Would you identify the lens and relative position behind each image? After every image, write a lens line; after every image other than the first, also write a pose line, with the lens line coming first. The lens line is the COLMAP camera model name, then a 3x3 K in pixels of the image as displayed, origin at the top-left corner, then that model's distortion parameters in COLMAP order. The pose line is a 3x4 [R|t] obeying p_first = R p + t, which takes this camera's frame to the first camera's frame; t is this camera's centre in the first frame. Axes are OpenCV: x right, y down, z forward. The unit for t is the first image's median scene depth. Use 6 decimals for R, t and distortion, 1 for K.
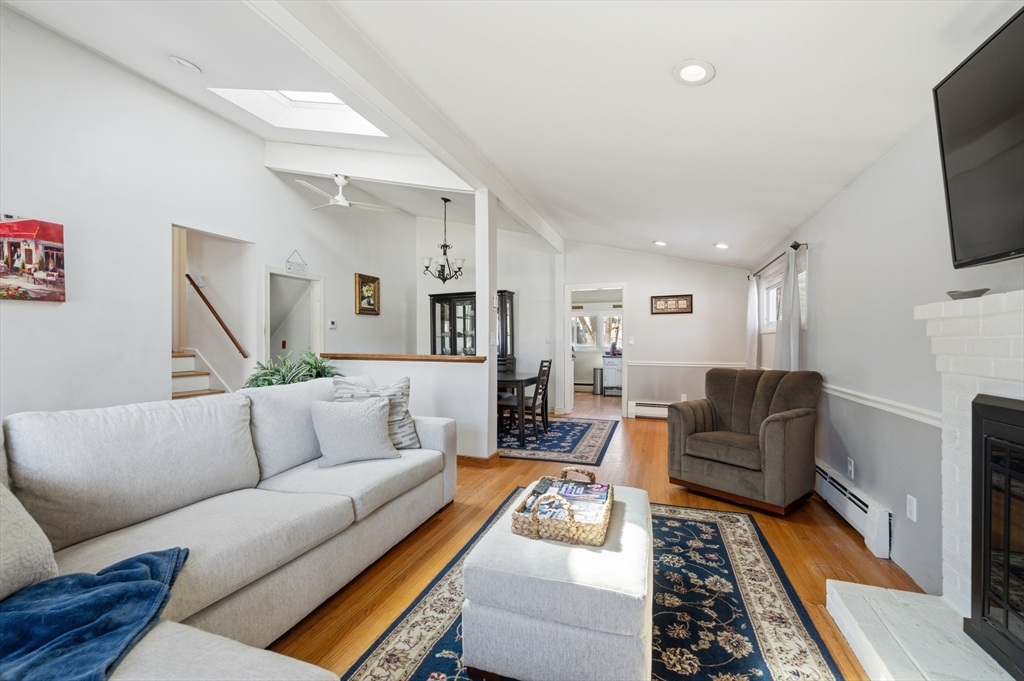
lens RADIAL K [[410.0, 0, 509.8], [0, 410.0, 342.9], [0, 0, 1]] dist [-0.002086, -0.000165]
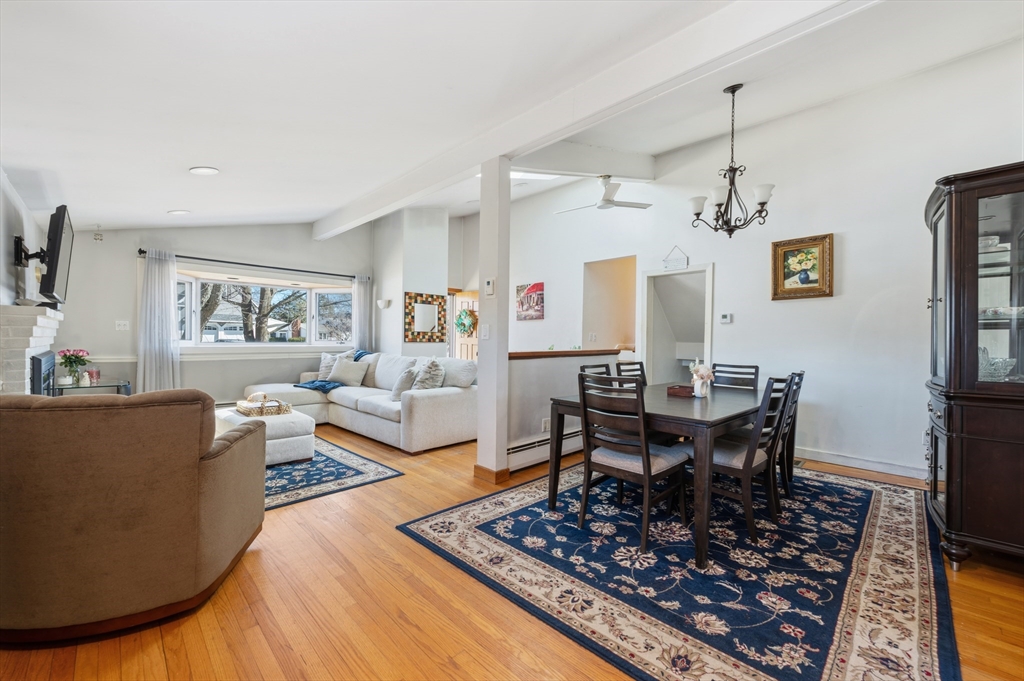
lens RADIAL K [[410.0, 0, 509.8], [0, 410.0, 342.9], [0, 0, 1]] dist [-0.002086, -0.000165]
pose [[-0.422666, 0.002333, -0.906283, 0.881161], [-0.015230, 0.999837, 0.009677, 0.004035], [0.906158, 0.017893, -0.422561, 1.739576]]
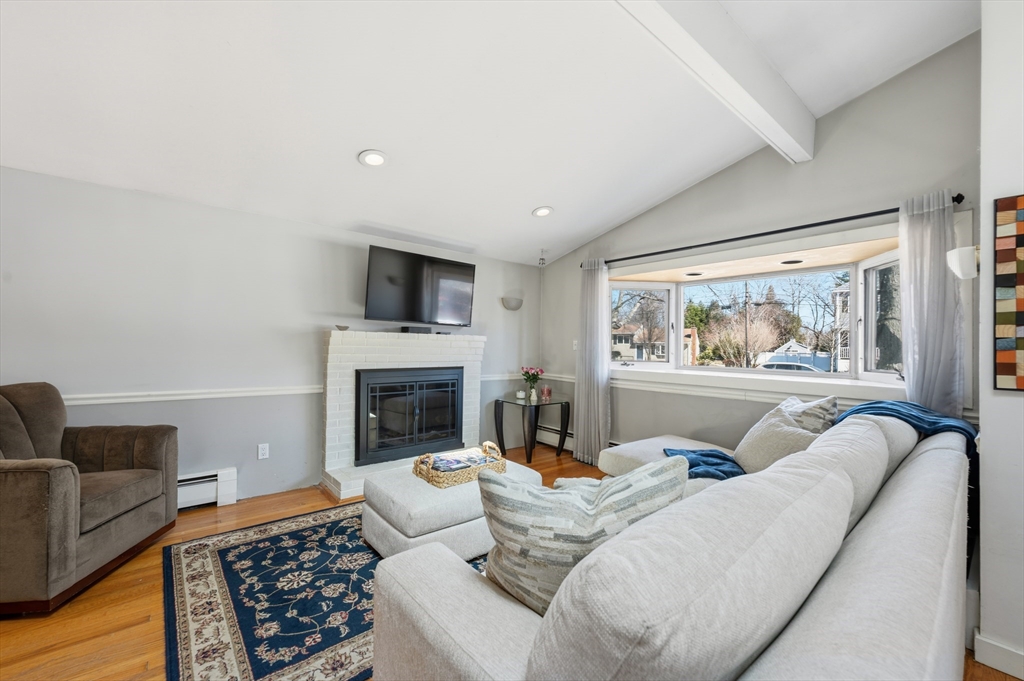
lens RADIAL K [[410.0, 0, 509.8], [0, 410.0, 342.9], [0, 0, 1]] dist [-0.002086, -0.000165]
pose [[-0.862975, -0.013846, 0.505057, -0.409779], [-0.019883, 0.999781, -0.006565, -0.018099], [-0.504856, -0.015708, -0.863061, 1.203165]]
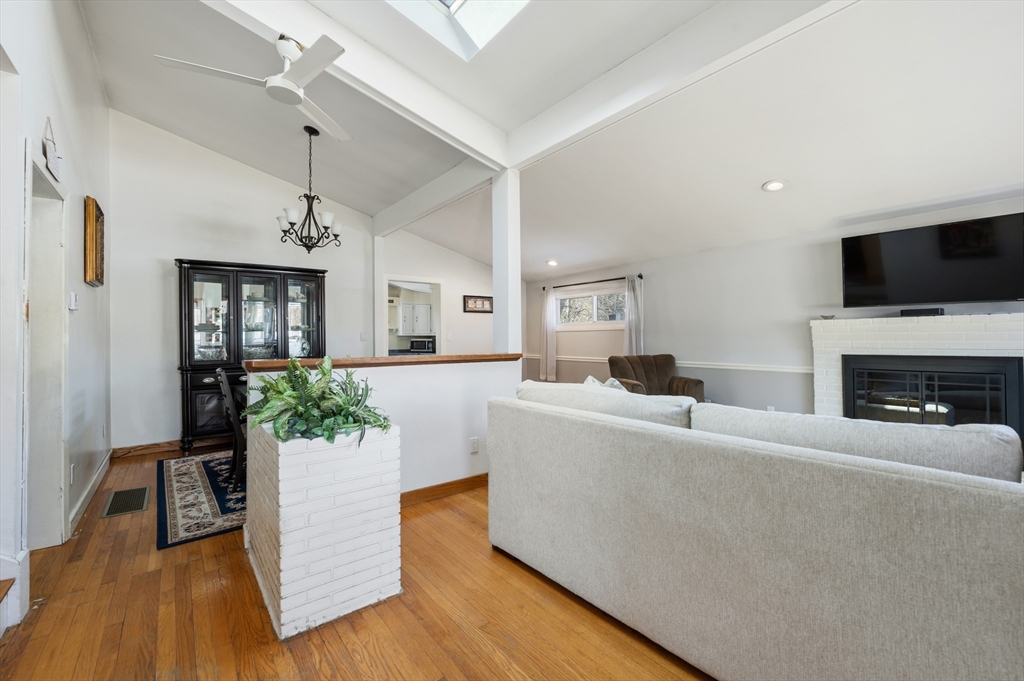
lens RADIAL K [[432.2, 0, 514.9], [0, 432.2, 338.0], [0, 0, 1]] dist [-0.000828, -0.000052]
pose [[0.515598, -0.002678, 0.856827, -1.078143], [0.008881, 0.999958, -0.002219, 0.000812], [-0.856785, 0.008754, 0.515600, 0.614779]]
